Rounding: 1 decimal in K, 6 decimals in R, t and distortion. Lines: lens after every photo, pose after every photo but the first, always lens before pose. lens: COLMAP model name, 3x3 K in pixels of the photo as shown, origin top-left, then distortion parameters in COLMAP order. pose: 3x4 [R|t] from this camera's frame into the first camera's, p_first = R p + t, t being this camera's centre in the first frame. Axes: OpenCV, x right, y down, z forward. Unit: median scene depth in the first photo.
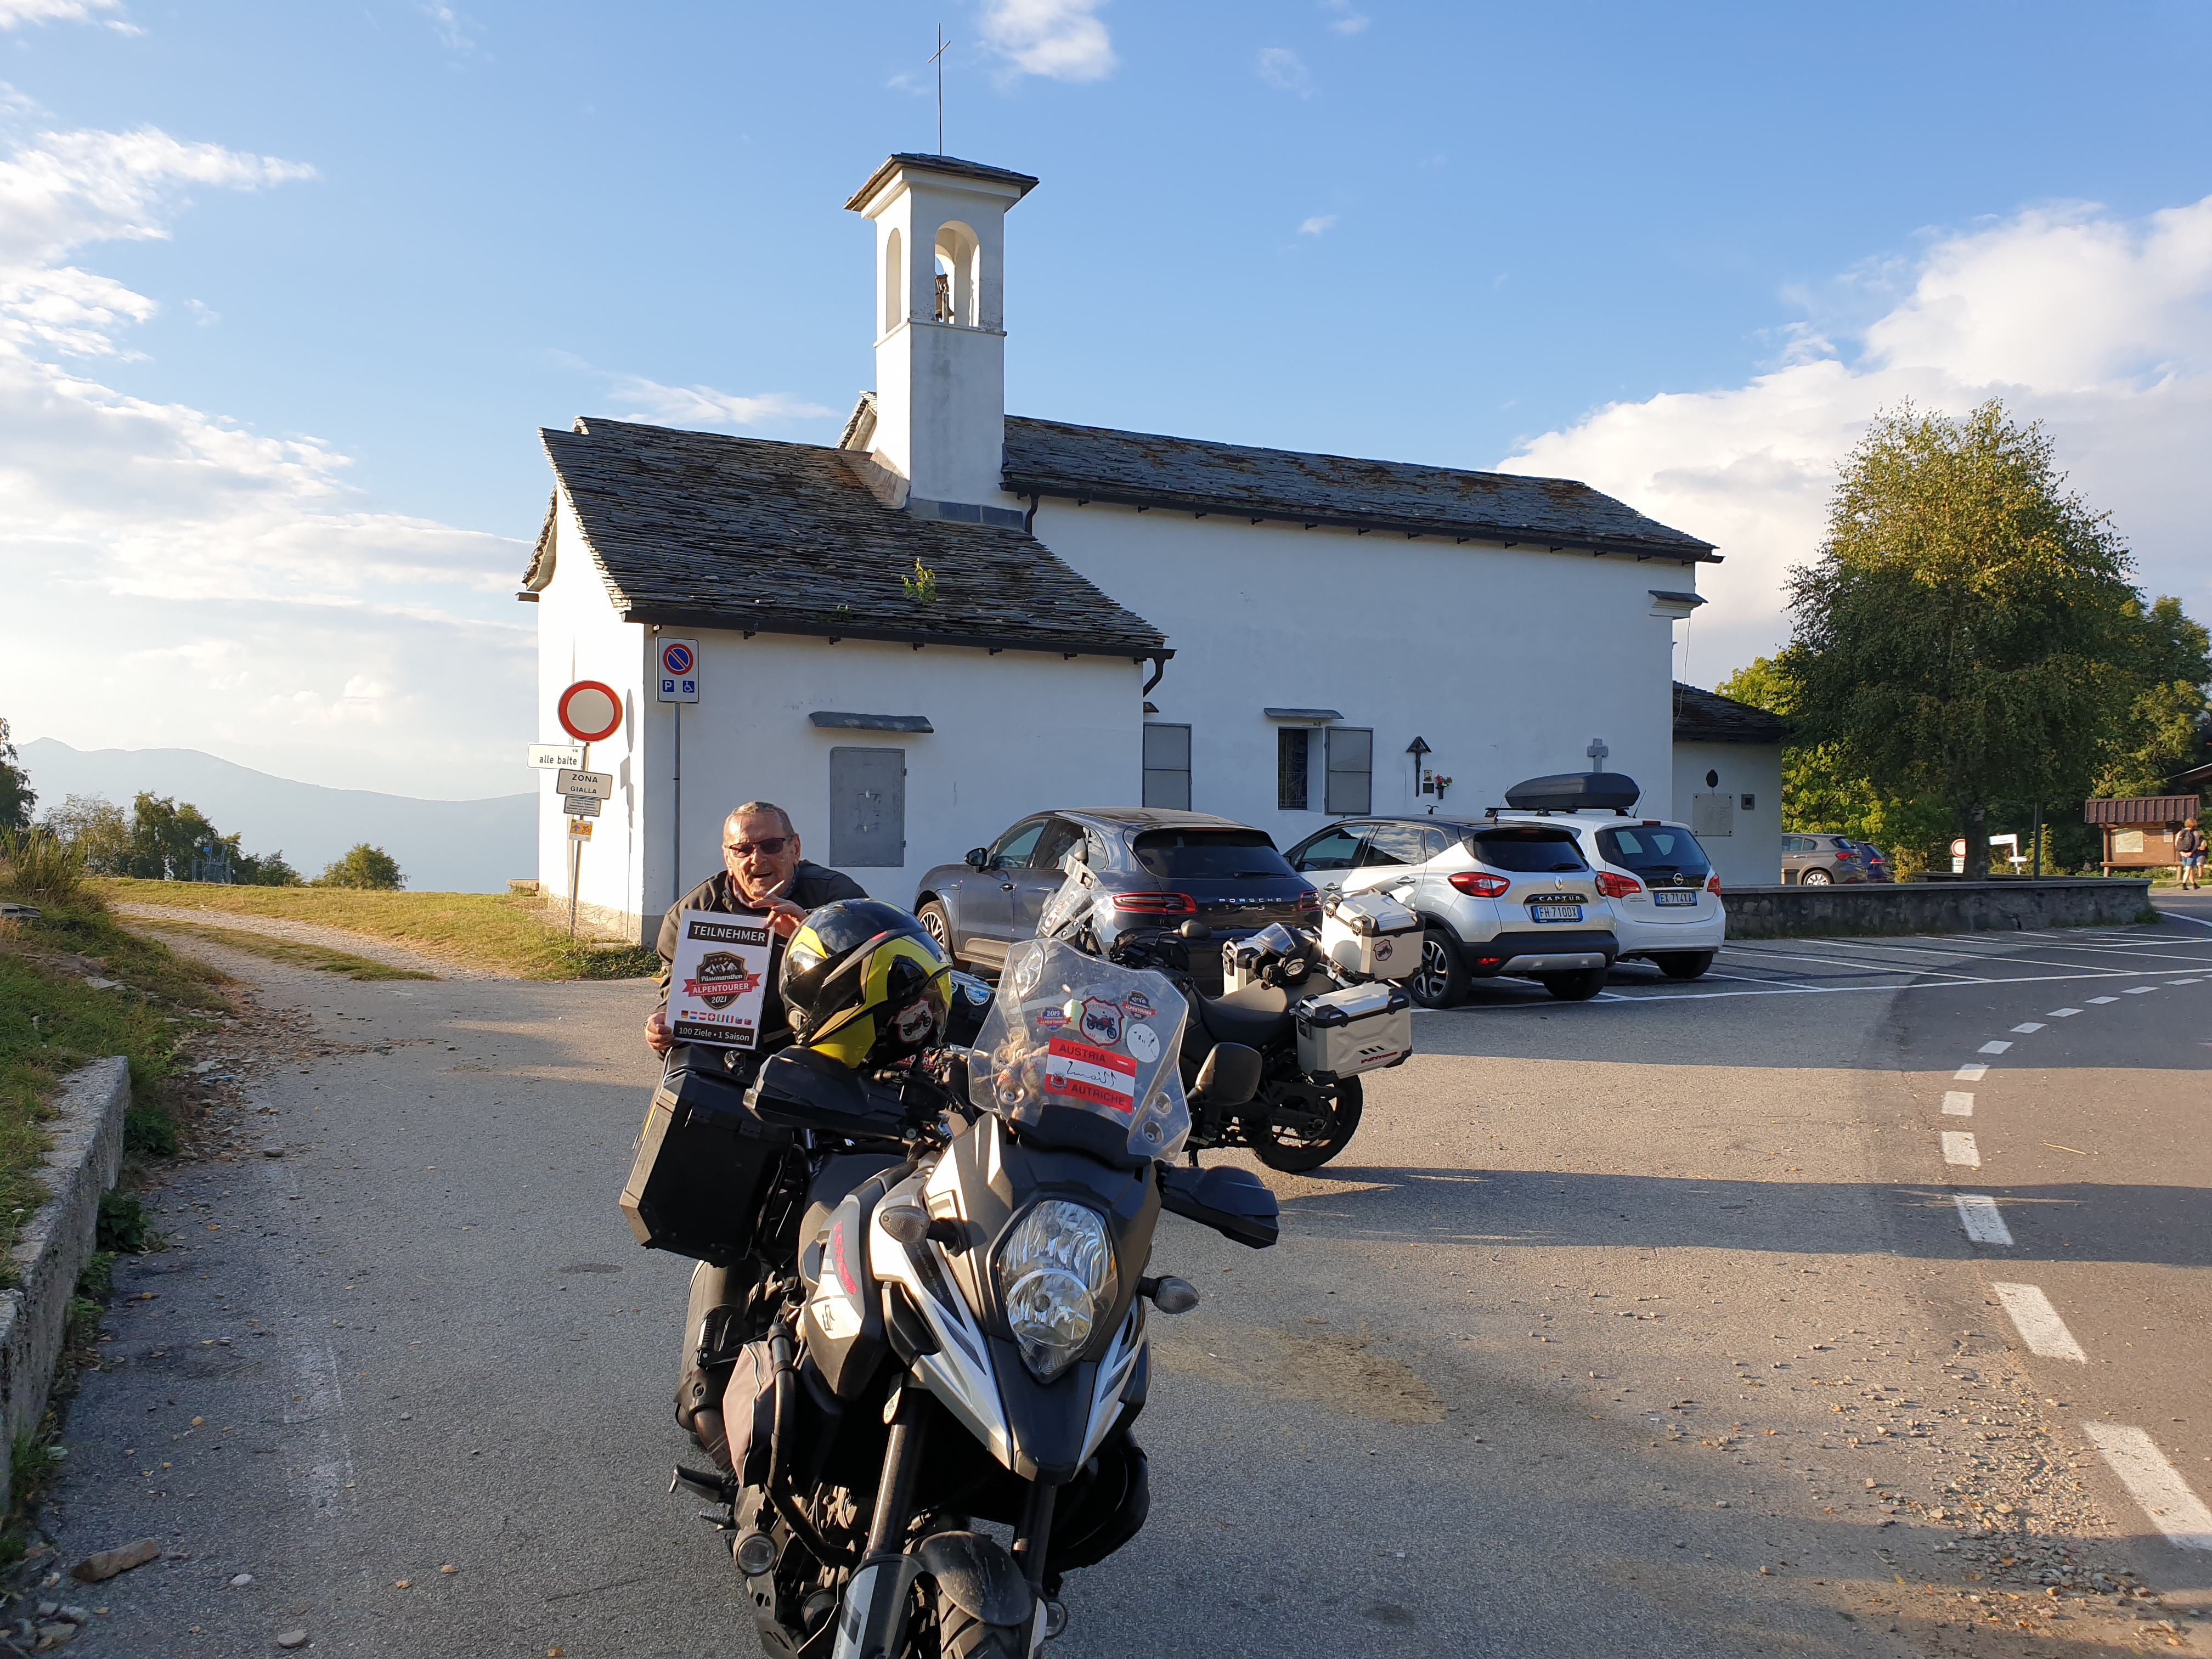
lens RADIAL K [[1684.7, 0, 1104.5], [0, 1684.7, 835.2], [0, 0, 1]] dist [0.007470, -0.047186]
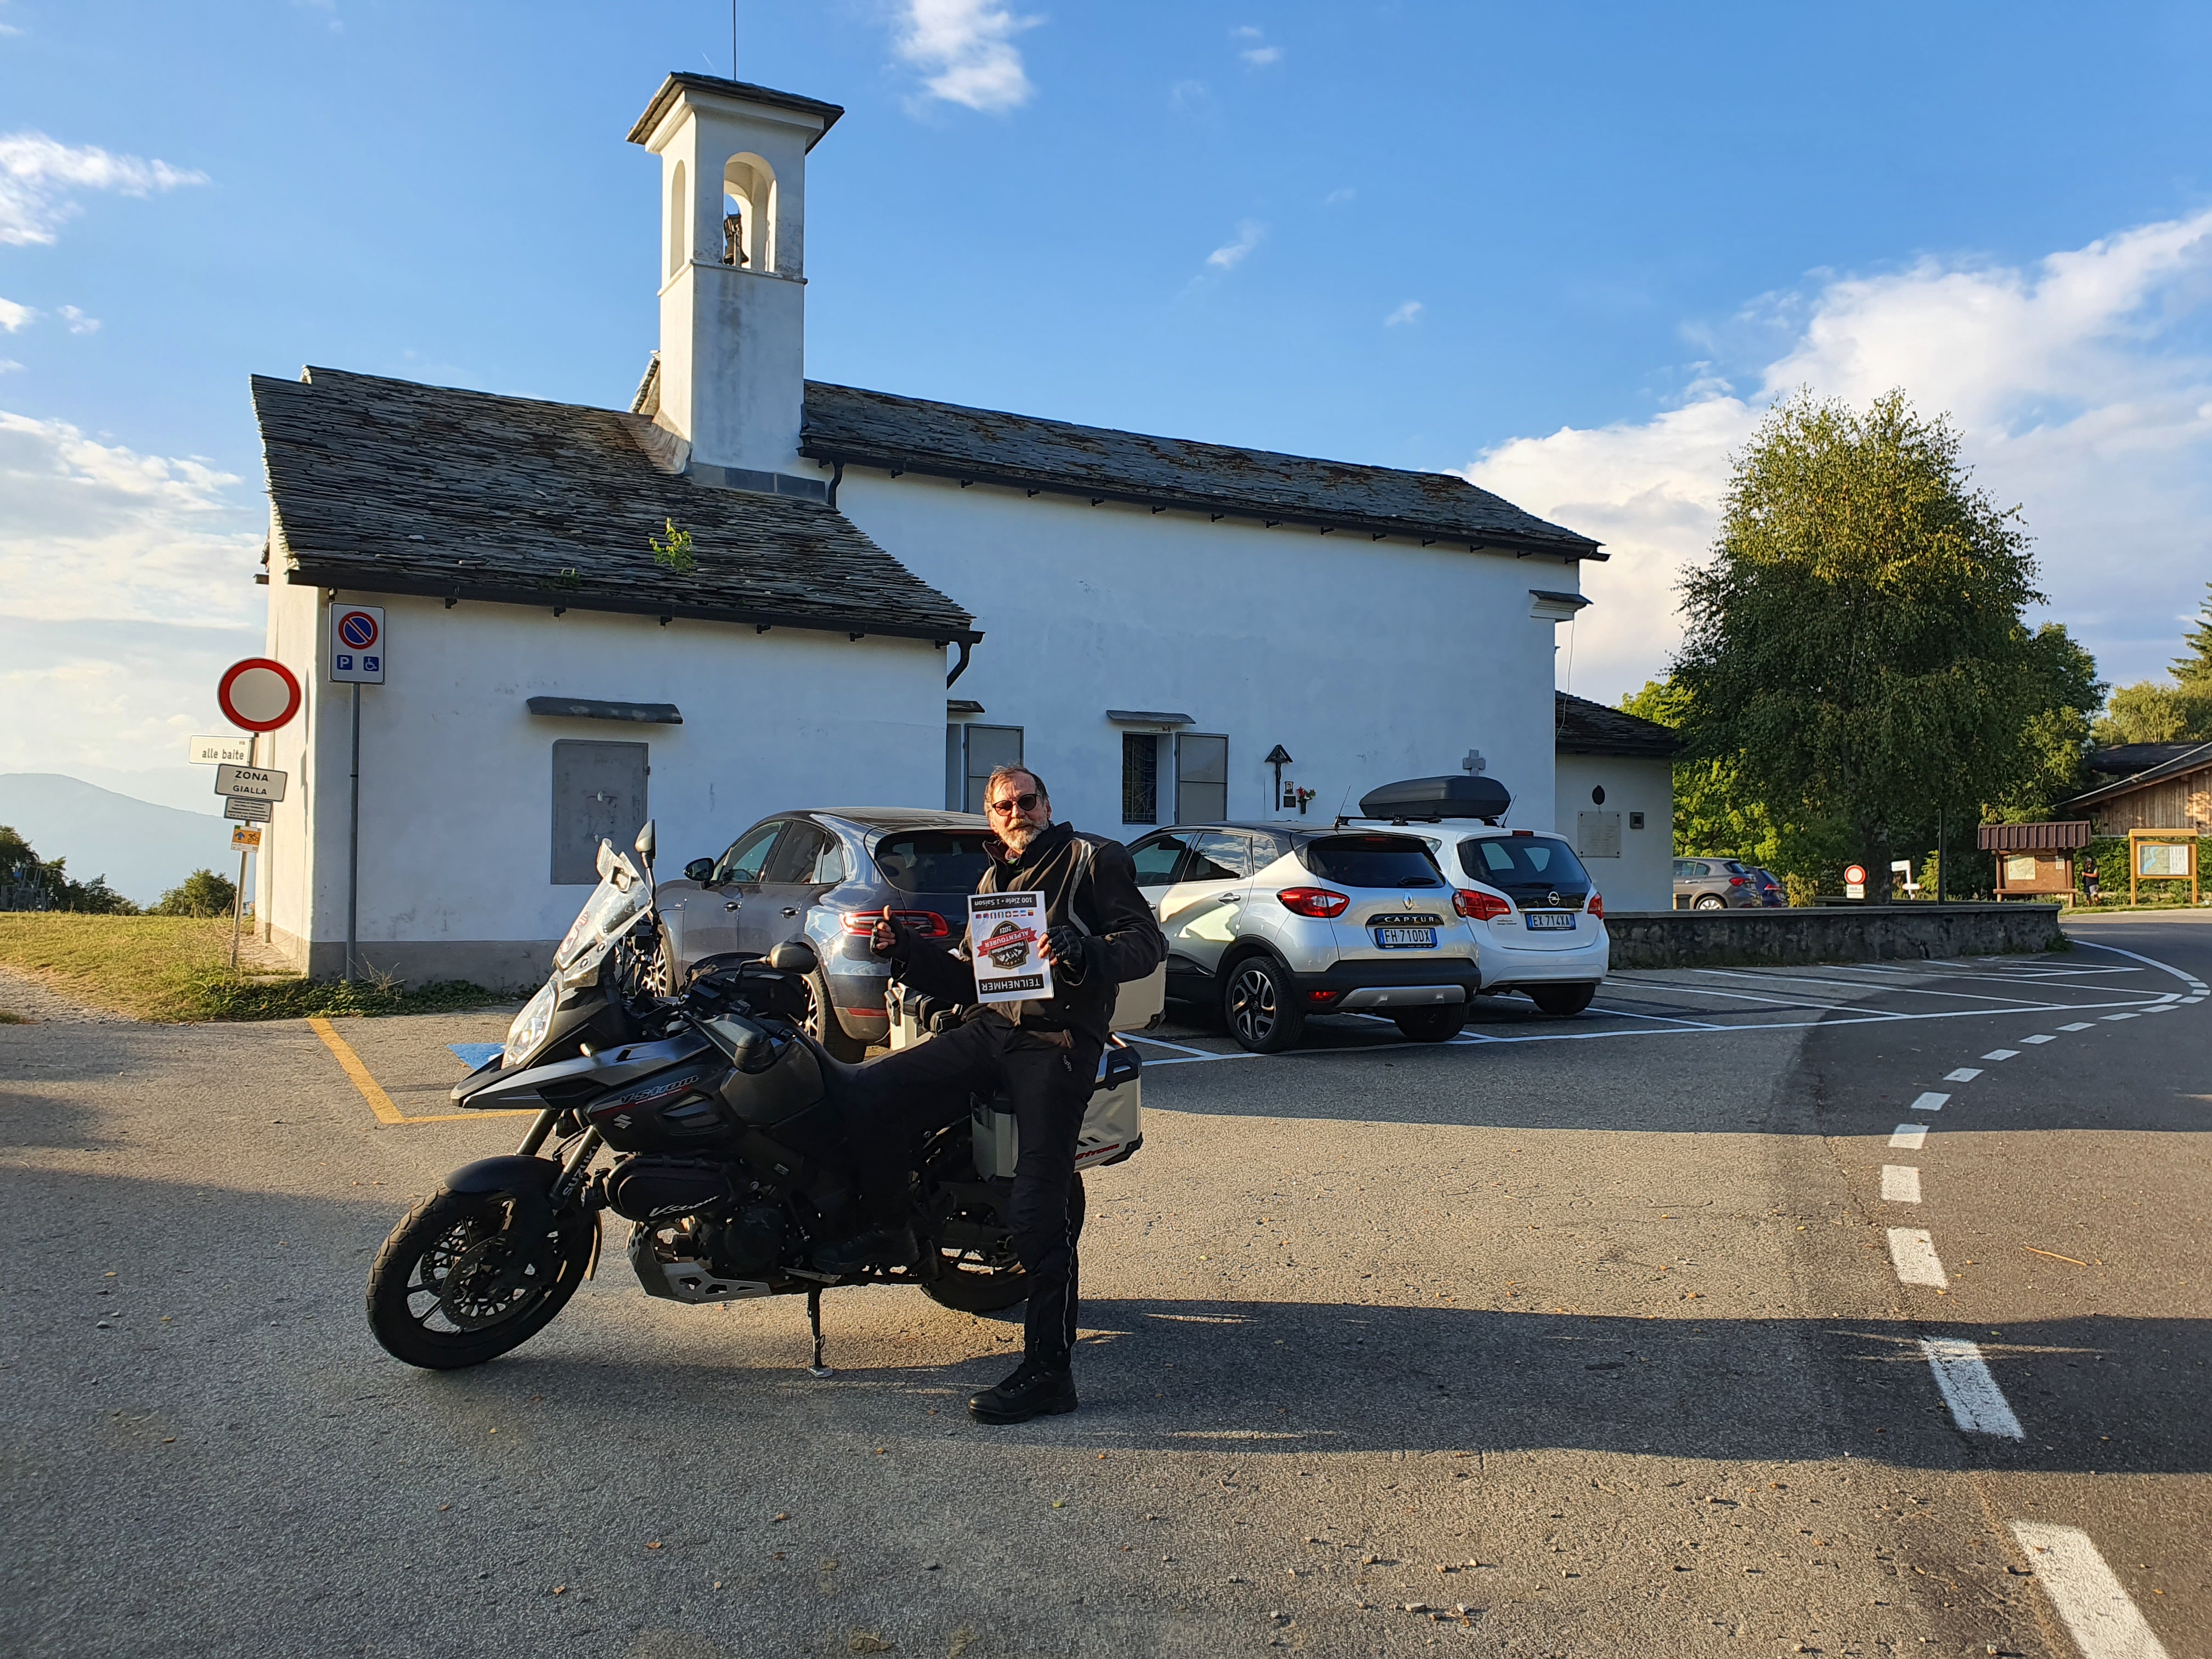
lens RADIAL K [[1669.3, 0, 1106.5], [0, 1669.3, 819.5], [0, 0, 1]] dist [0.008118, -0.000932]
pose [[0.998494, 0.003531, 0.054756, 0.052159], [-0.002032, 0.999622, -0.027414, 0.007485], [-0.054832, 0.027261, 0.998123, 0.128549]]
